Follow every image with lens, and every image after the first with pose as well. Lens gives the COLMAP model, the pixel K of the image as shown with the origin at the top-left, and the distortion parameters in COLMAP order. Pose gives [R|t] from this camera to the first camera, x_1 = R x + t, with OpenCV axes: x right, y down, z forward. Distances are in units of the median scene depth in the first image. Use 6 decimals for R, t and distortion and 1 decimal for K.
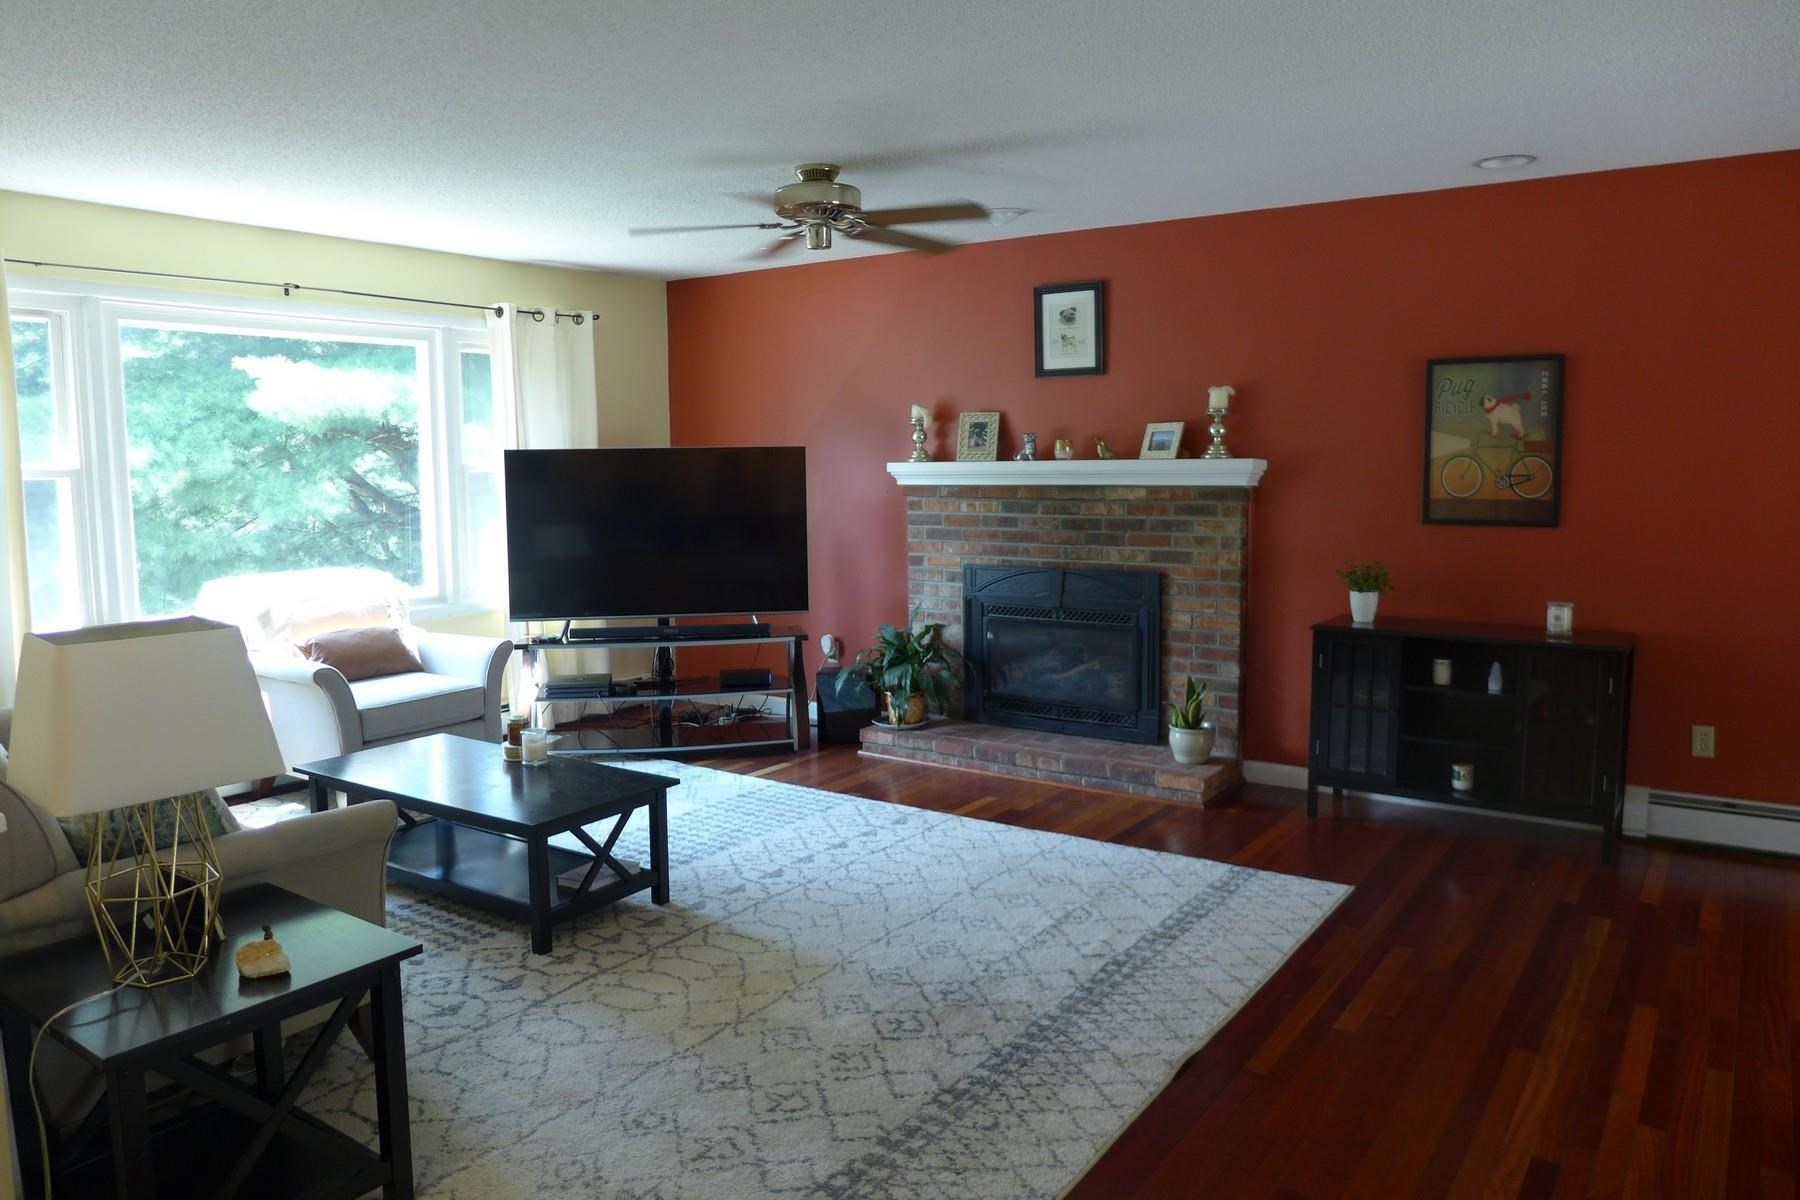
lens RADIAL K [[1267.2, 0, 893.4], [0, 1267.2, 591.1], [0, 0, 1]] dist [-0.053175, 0.027601]
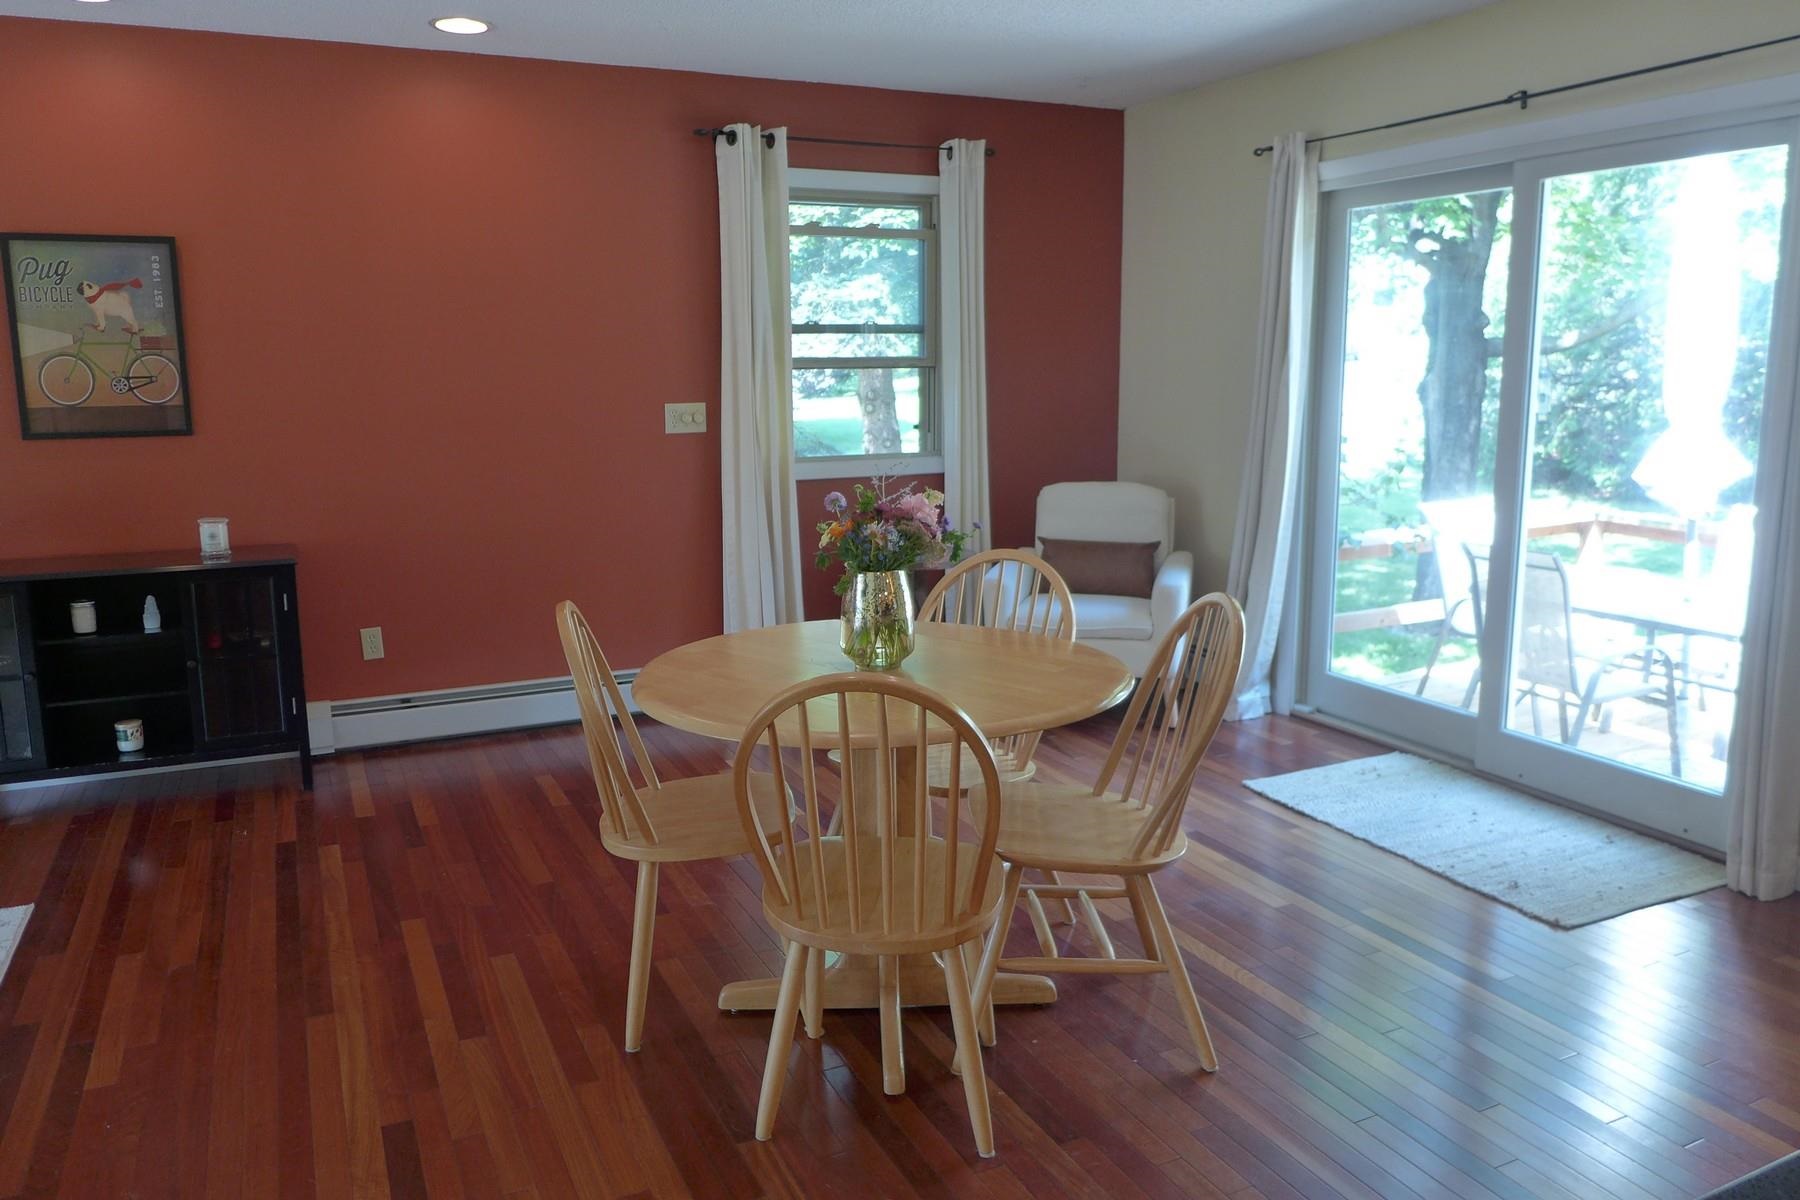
lens RADIAL K [[1298.9, 0, 897.7], [0, 1298.9, 586.0], [0, 0, 1]] dist [-0.022556, 0.000415]
pose [[0.490838, -0.139830, 0.859957, -0.021806], [0.093933, 0.989777, 0.107325, 0.003045], [-0.866173, 0.028100, 0.498954, 0.098060]]
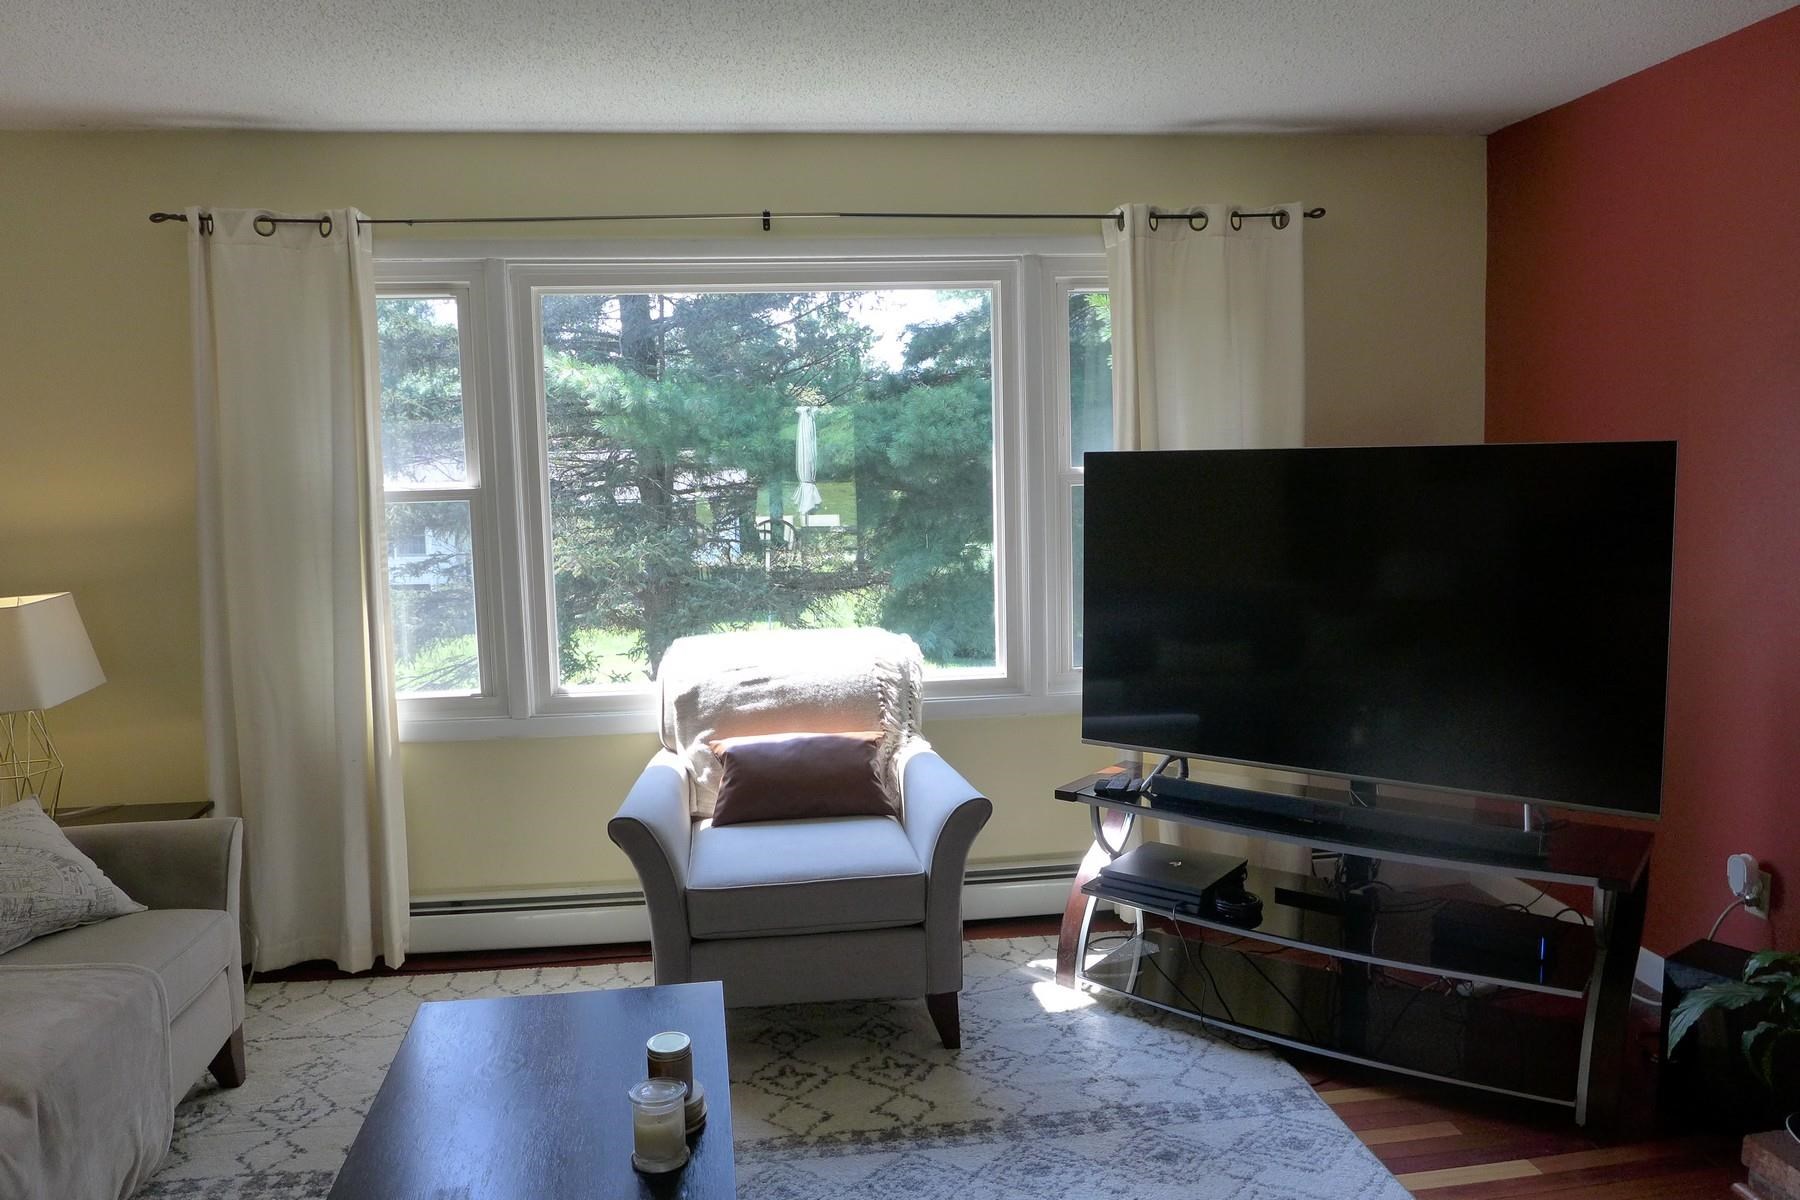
lens RADIAL K [[1267.2, 0, 897.1], [0, 1267.2, 607.3], [0, 0, 1]] dist [-0.053175, 0.027601]
pose [[0.687382, 0.075421, -0.722369, 0.066871], [-0.061773, 0.997061, 0.045319, -0.067657], [0.723664, 0.013472, 0.690021, 0.584546]]
